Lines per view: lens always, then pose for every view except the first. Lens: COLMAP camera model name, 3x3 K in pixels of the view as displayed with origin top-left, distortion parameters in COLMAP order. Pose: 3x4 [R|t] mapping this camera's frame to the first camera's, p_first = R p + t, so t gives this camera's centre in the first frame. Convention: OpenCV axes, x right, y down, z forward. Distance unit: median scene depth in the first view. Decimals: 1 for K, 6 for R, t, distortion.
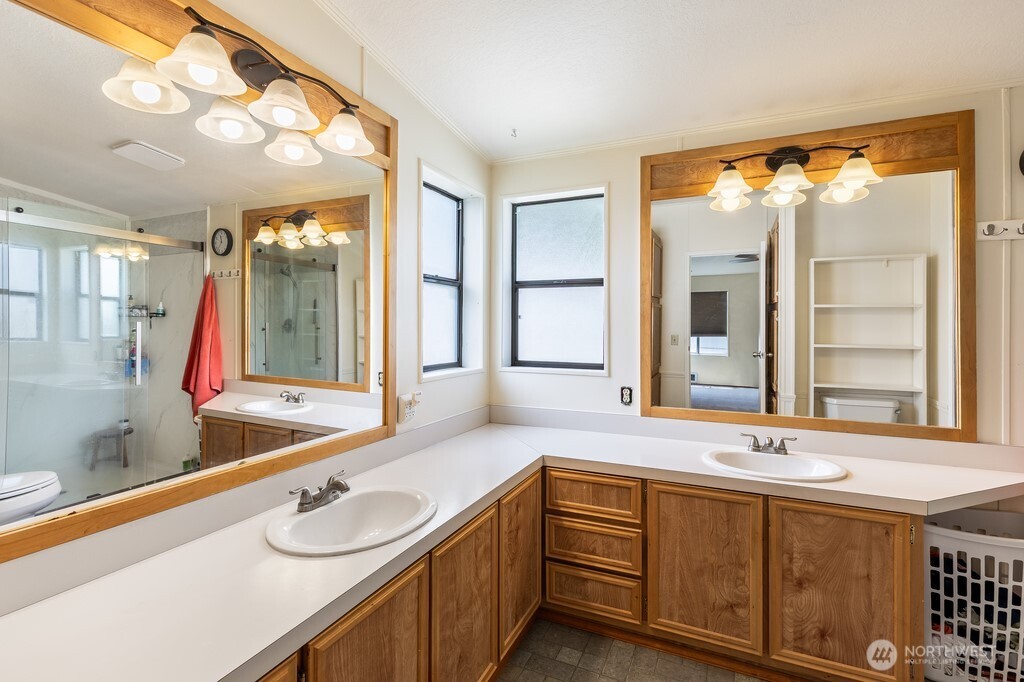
lens RADIAL K [[477.6, 0, 511.4], [0, 477.6, 316.3], [0, 0, 1]] dist [-0.002022, -0.000752]
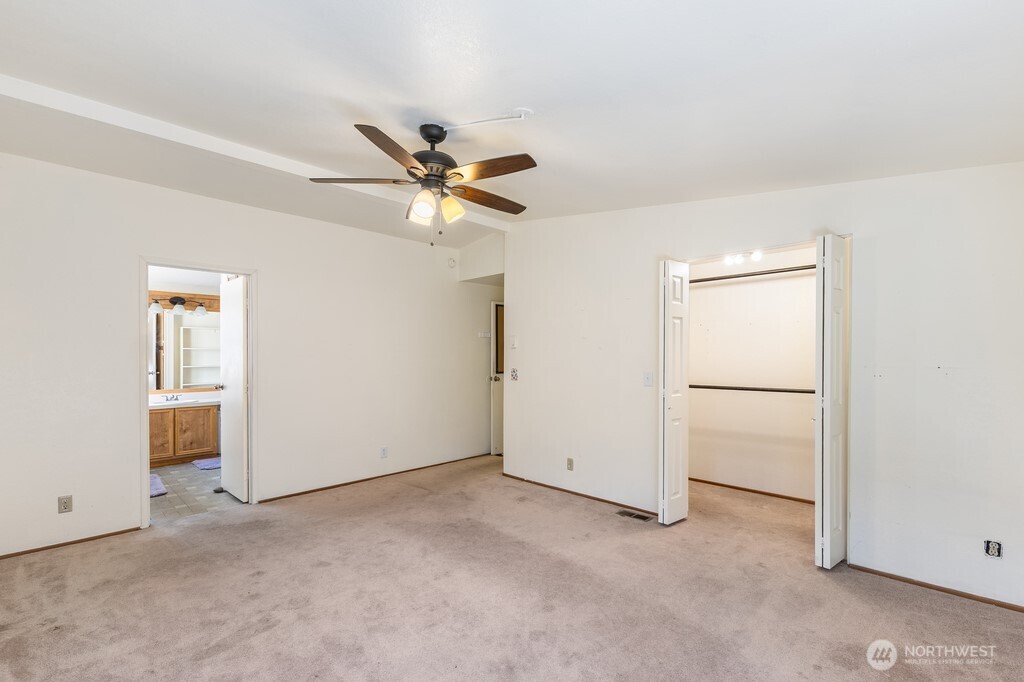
lens RADIAL K [[445.9, 0, 505.9], [0, 445.9, 347.3], [0, 0, 1]] dist [0.008025, -0.001245]
pose [[0.343218, 0.000358, 0.939256, -1.380232], [-0.003212, 0.999995, 0.000793, -0.057666], [-0.939250, -0.003289, 0.343218, -1.931823]]
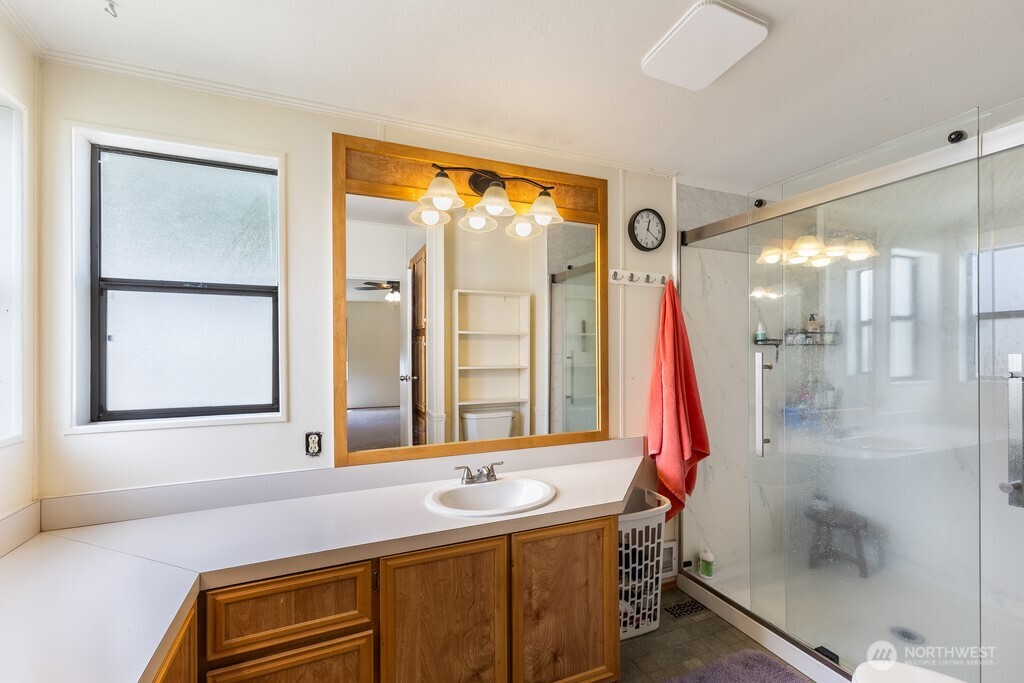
lens RADIAL K [[445.9, 0, 513.8], [0, 445.9, 347.2], [0, 0, 1]] dist [0.008025, -0.001245]
pose [[0.672332, -0.001133, 0.740249, -0.081870], [-0.007236, 0.999941, 0.008102, 0.006796], [-0.740215, -0.010804, 0.672284, 0.351265]]
